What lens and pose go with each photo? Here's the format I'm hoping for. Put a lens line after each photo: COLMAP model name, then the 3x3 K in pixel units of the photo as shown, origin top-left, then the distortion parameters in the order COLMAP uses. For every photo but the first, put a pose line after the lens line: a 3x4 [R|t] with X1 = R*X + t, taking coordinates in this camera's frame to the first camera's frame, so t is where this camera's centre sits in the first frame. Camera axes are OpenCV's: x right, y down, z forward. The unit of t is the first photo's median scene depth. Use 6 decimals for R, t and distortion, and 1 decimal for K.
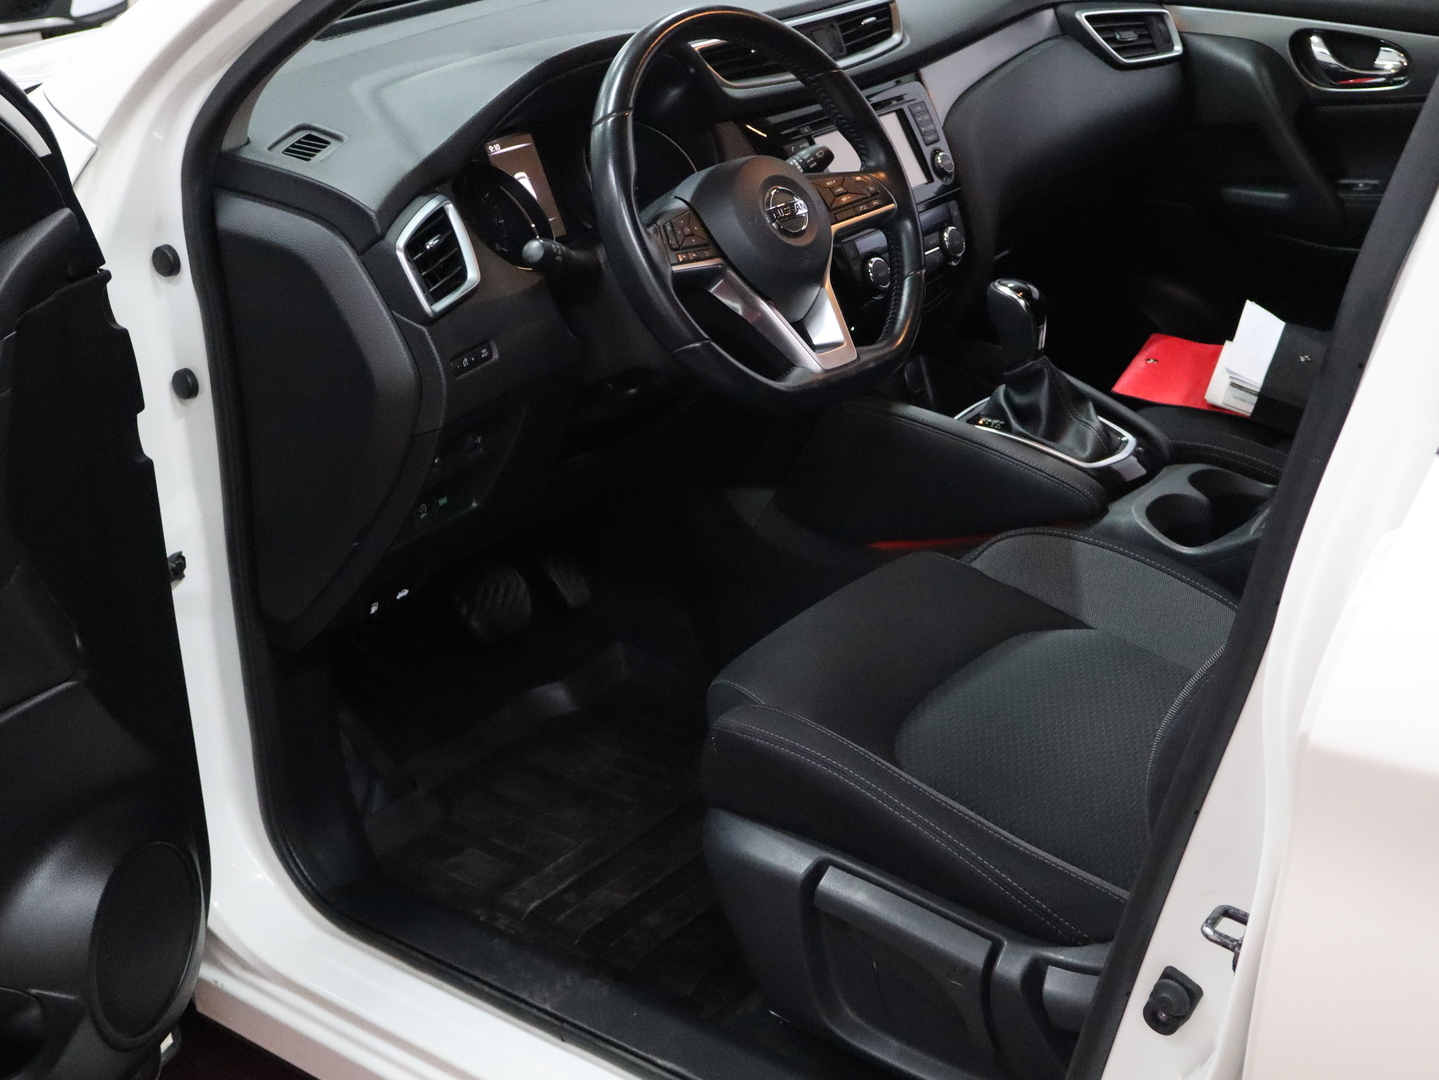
lens RADIAL K [[1934.4, 0, 719.5], [0, 1934.4, 540.0], [0, 0, 1]] dist [0.022238, 0.034215]
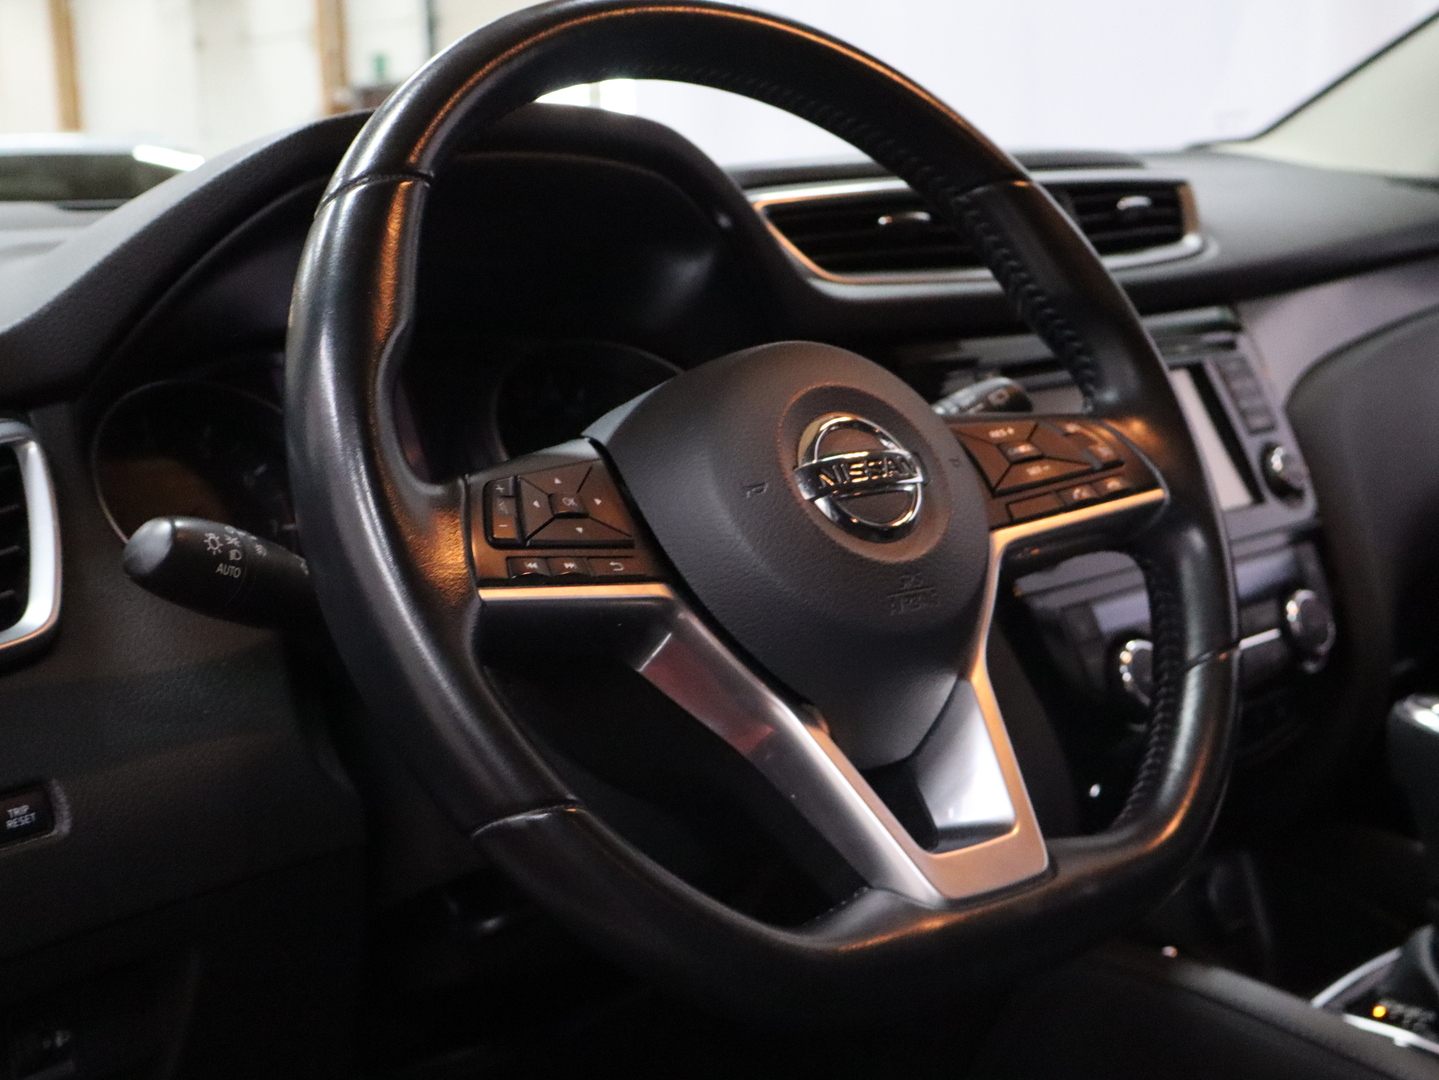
lens RADIAL K [[1934.4, 0, 719.5], [0, 1934.4, 540.0], [0, 0, 1]] dist [0.022238, 0.034215]
pose [[0.985167, 0.016857, -0.170766, 0.068904], [-0.056181, 0.972000, -0.228164, -0.065152], [0.162139, 0.234374, 0.958530, 0.601128]]
